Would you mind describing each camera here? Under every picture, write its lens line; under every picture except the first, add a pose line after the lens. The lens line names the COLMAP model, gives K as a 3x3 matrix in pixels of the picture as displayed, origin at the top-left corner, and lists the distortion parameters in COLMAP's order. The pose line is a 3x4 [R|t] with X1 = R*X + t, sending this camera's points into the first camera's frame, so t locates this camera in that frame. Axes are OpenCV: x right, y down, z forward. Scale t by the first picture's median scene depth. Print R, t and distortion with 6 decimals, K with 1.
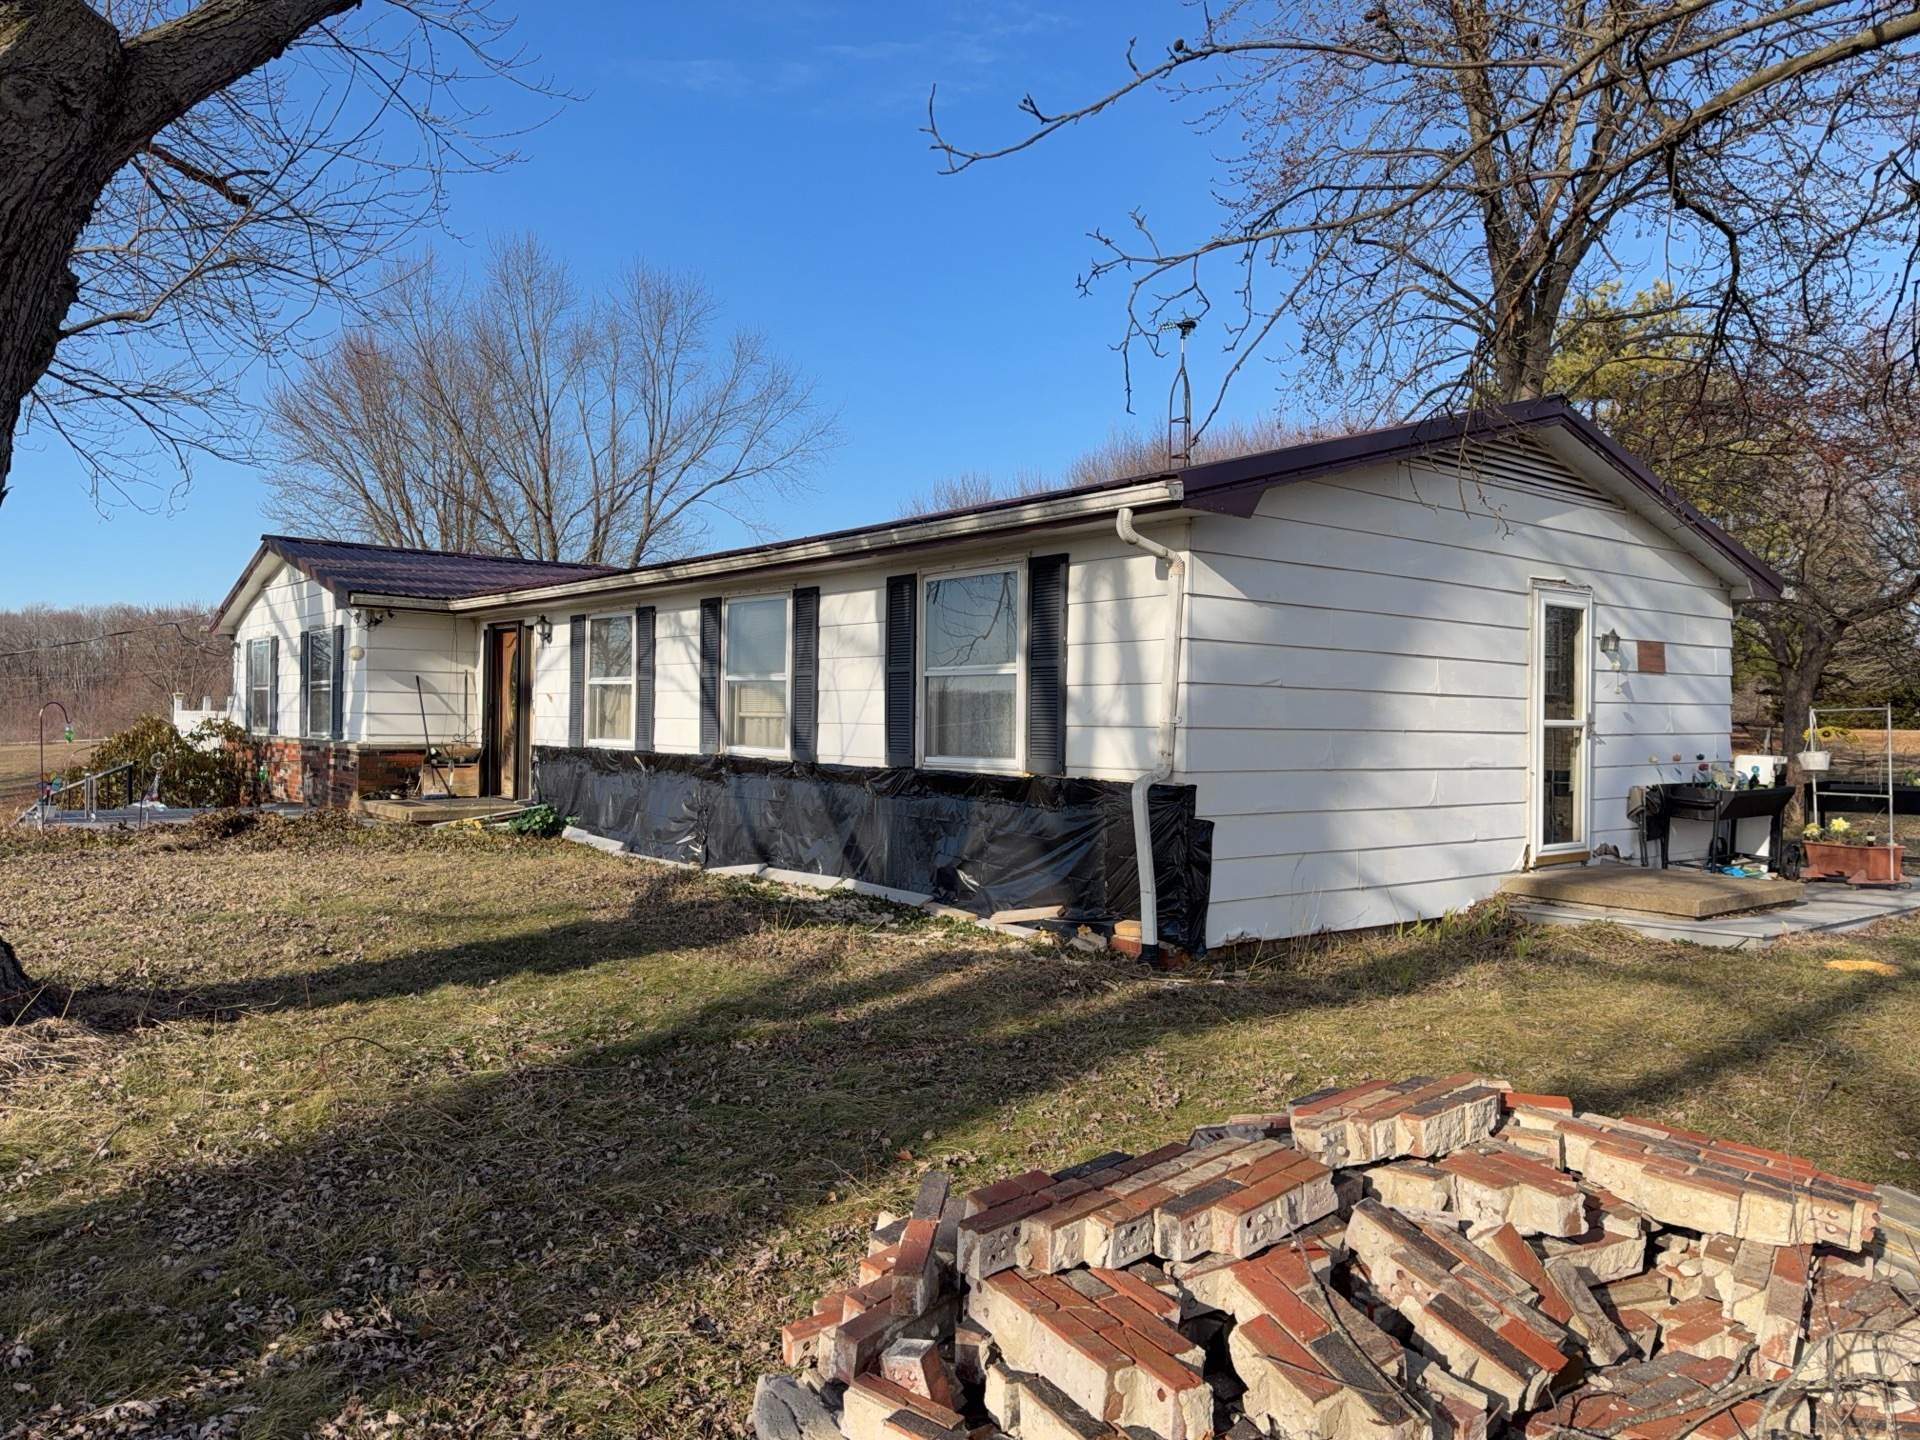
lens RADIAL K [[1302.9, 0, 960.0], [0, 1302.9, 720.0], [0, 0, 1]] dist [0.116294, -0.000653]
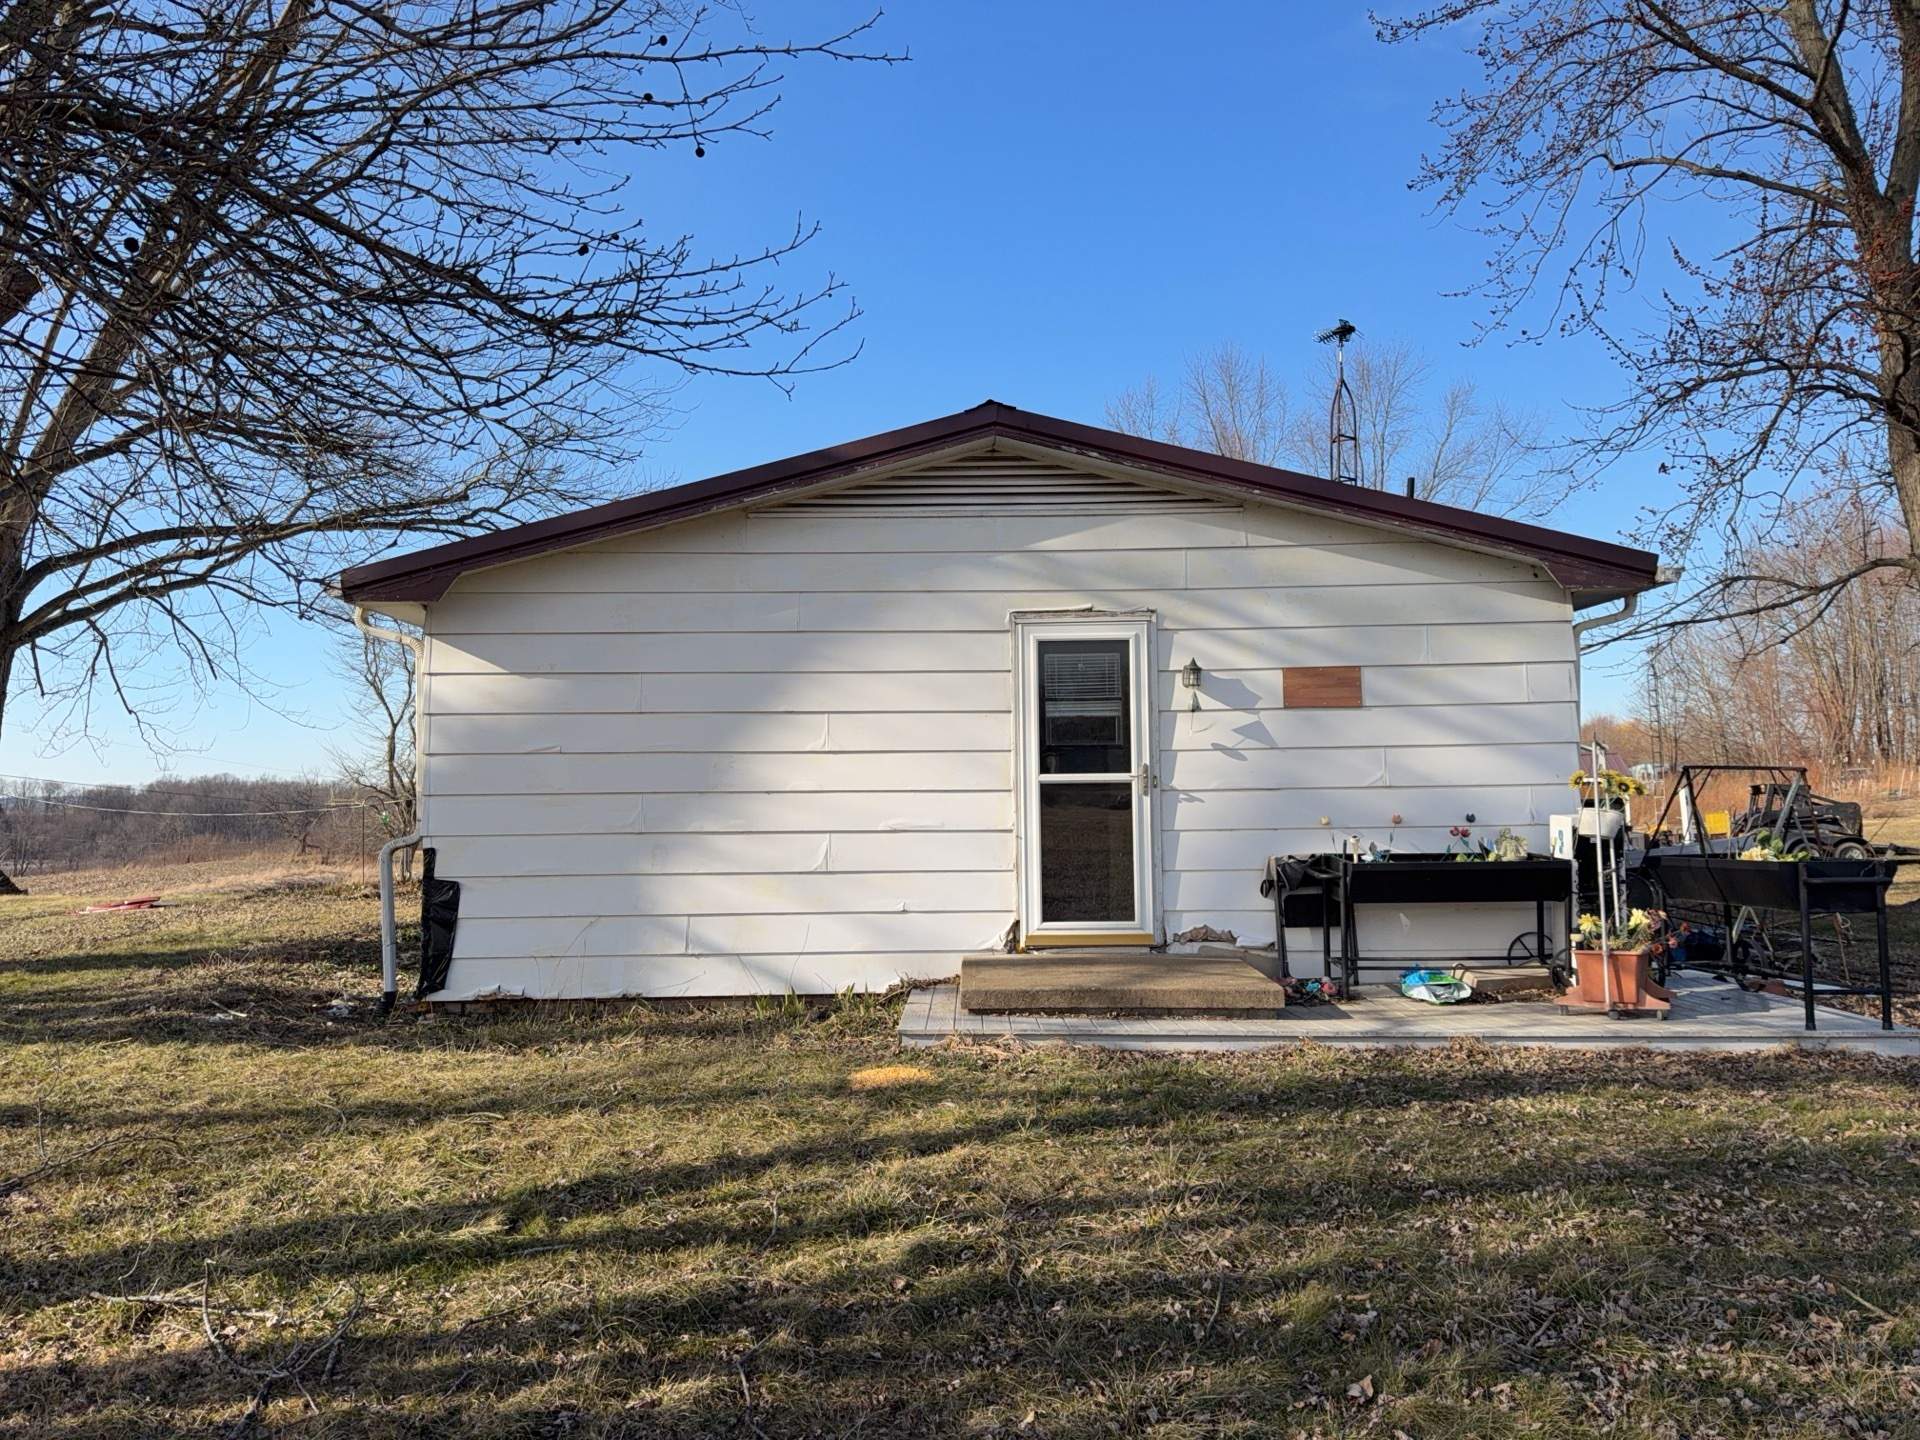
lens RADIAL K [[1302.9, 0, 960.0], [0, 1302.9, 720.0], [0, 0, 1]] dist [0.116294, -0.000653]
pose [[0.770331, -0.061530, -0.634669, 1.002341], [0.020502, 0.997209, -0.071792, 0.026014], [0.637315, 0.042292, 0.769442, 0.347163]]
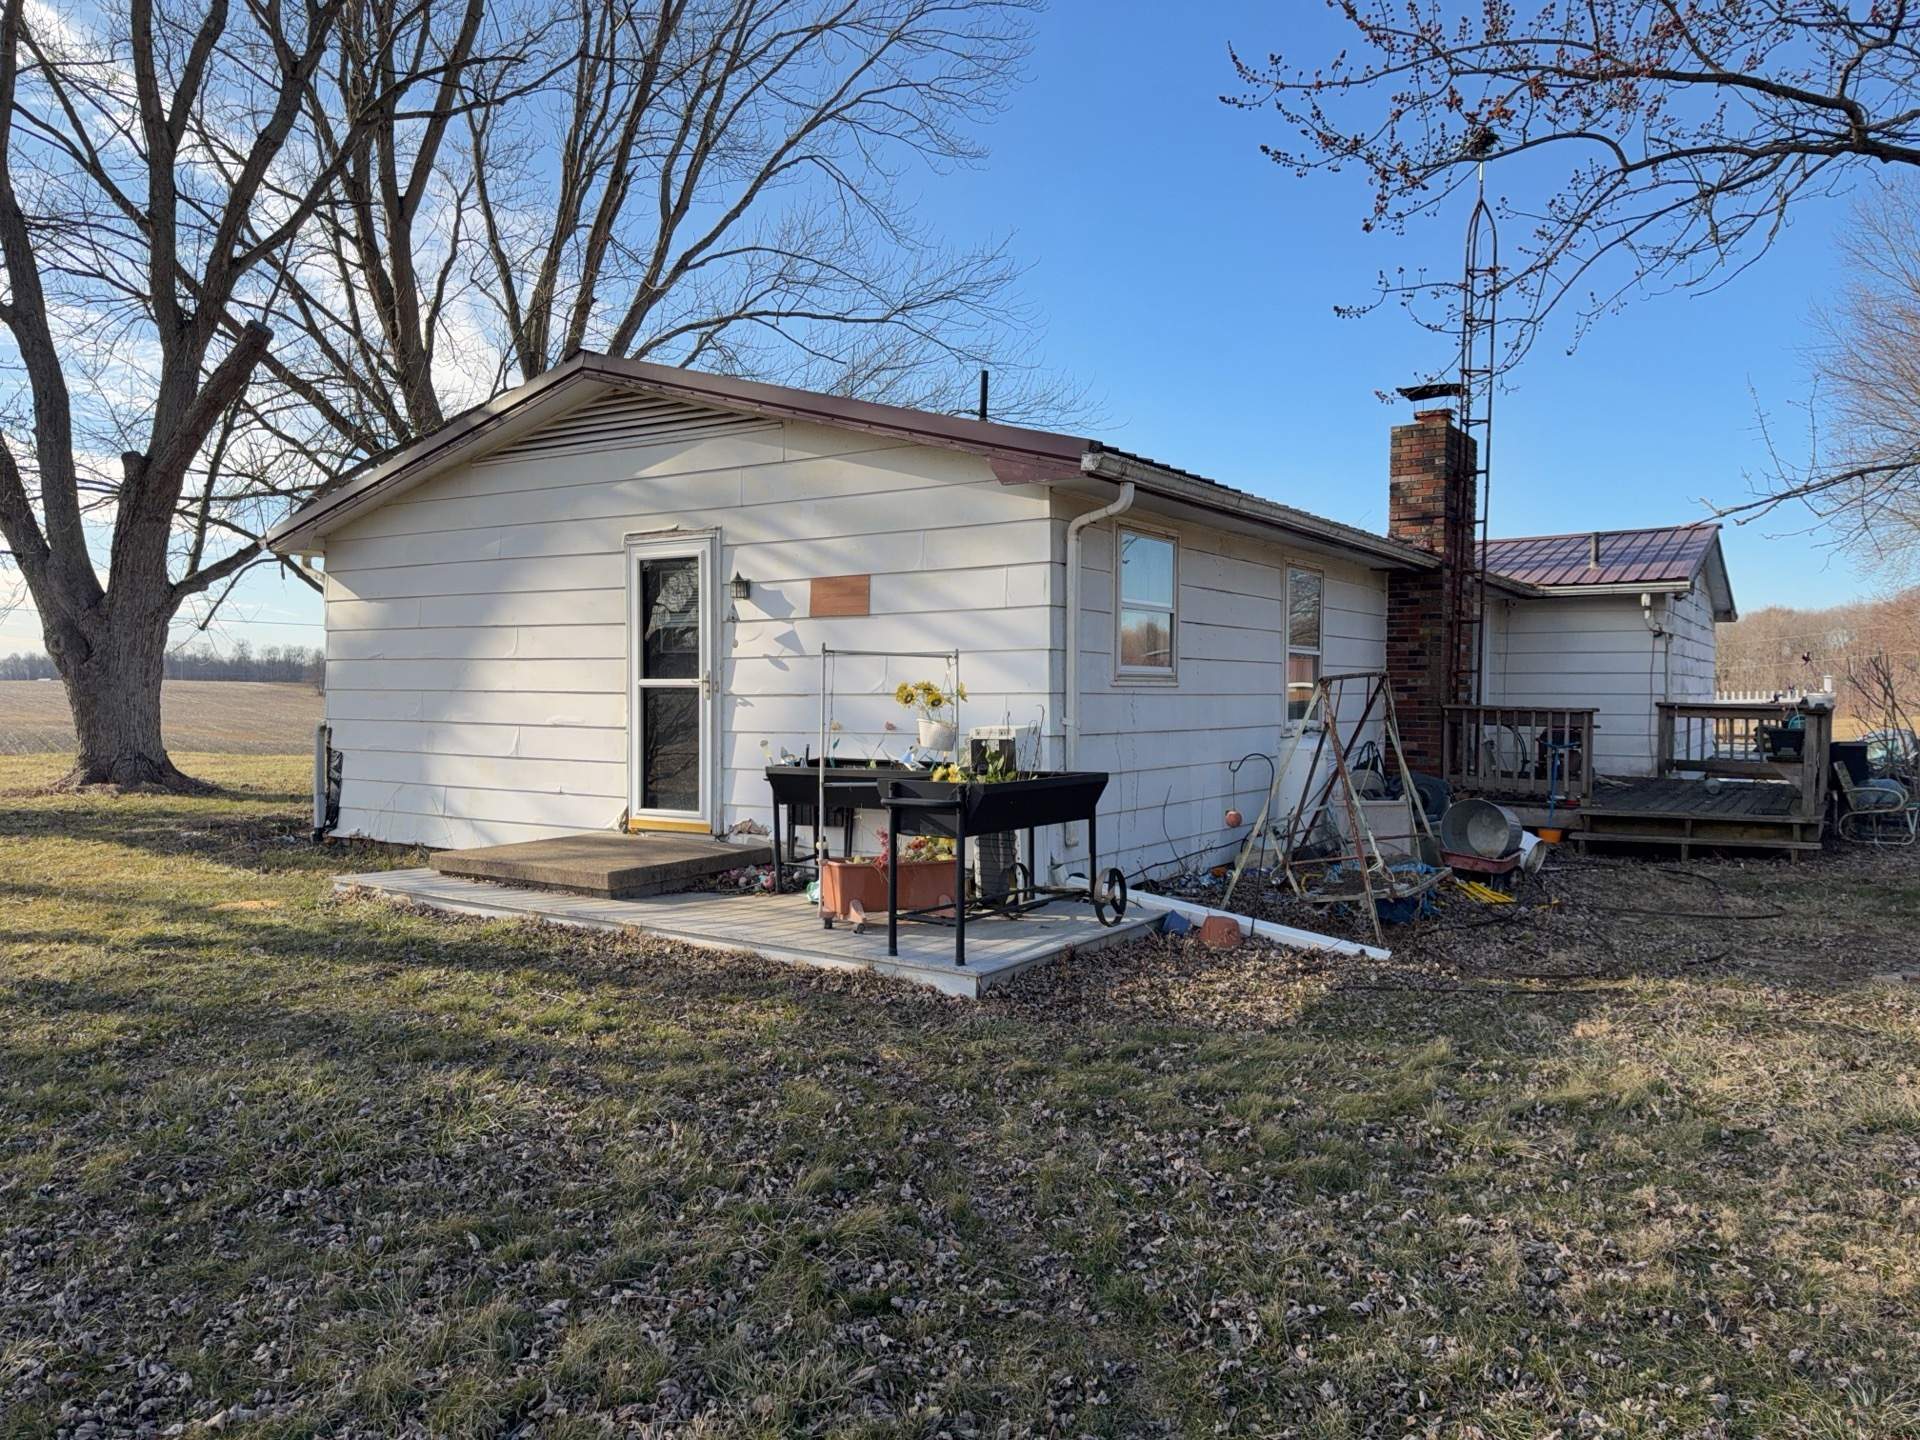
lens RADIAL K [[1302.9, 0, 960.0], [0, 1302.9, 720.0], [0, 0, 1]] dist [0.116294, -0.000653]
pose [[0.301094, 0.013353, -0.953501, 1.525565], [0.004761, 0.999868, 0.015506, 0.016823], [0.953583, -0.009208, 0.300991, 1.005873]]
